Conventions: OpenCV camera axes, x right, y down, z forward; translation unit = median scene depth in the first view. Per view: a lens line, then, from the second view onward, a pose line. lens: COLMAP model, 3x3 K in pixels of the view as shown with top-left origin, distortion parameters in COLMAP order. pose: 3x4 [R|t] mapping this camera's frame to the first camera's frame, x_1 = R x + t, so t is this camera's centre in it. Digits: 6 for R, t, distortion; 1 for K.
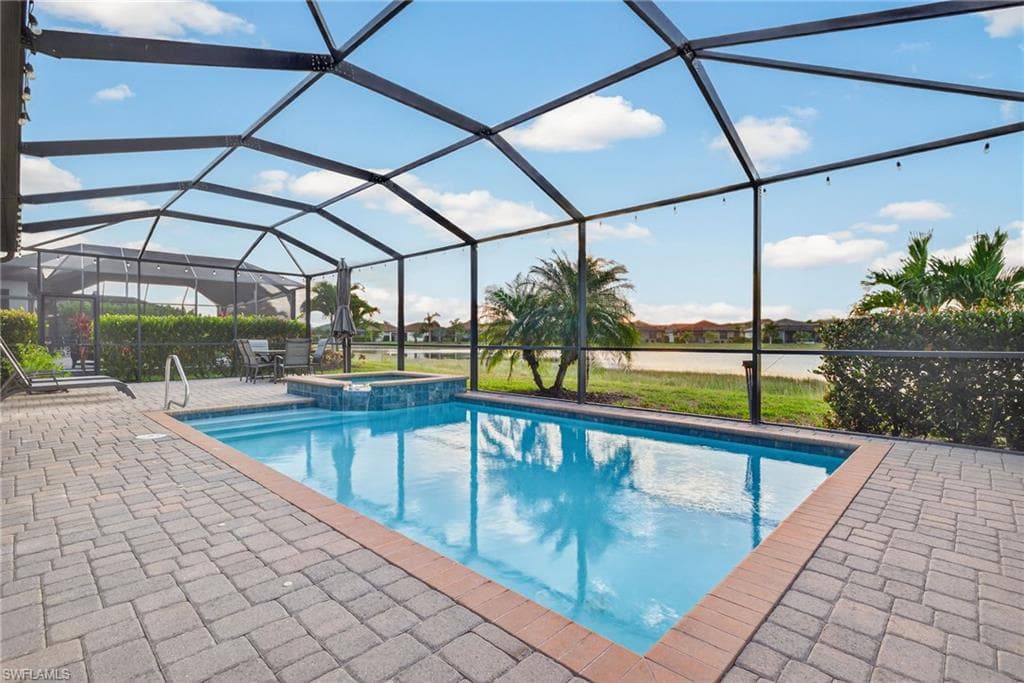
lens RADIAL K [[452.6, 0, 512.0], [0, 452.6, 341.5], [0, 0, 1]] dist [-0.000823, -0.000162]
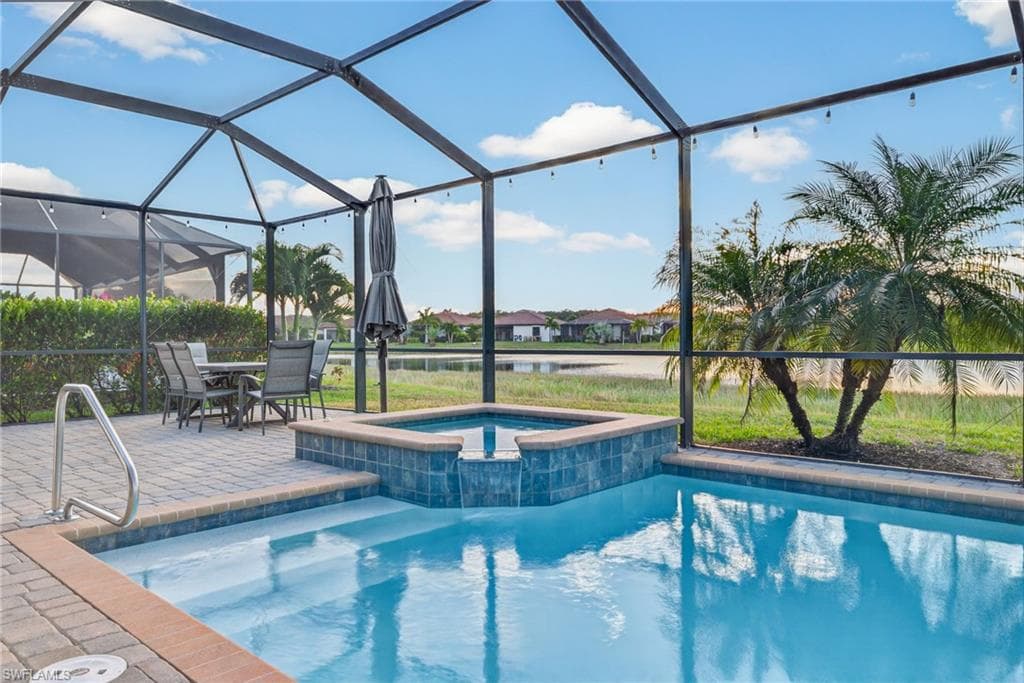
lens RADIAL K [[715.0, 0, 512.6], [0, 715.0, 324.5], [0, 0, 1]] dist [0.023413, 0.000360]
pose [[0.999943, -0.010339, 0.002813, -0.244214], [0.010399, 0.999702, -0.022093, -0.003982], [-0.002583, 0.022121, 0.999752, 0.235204]]
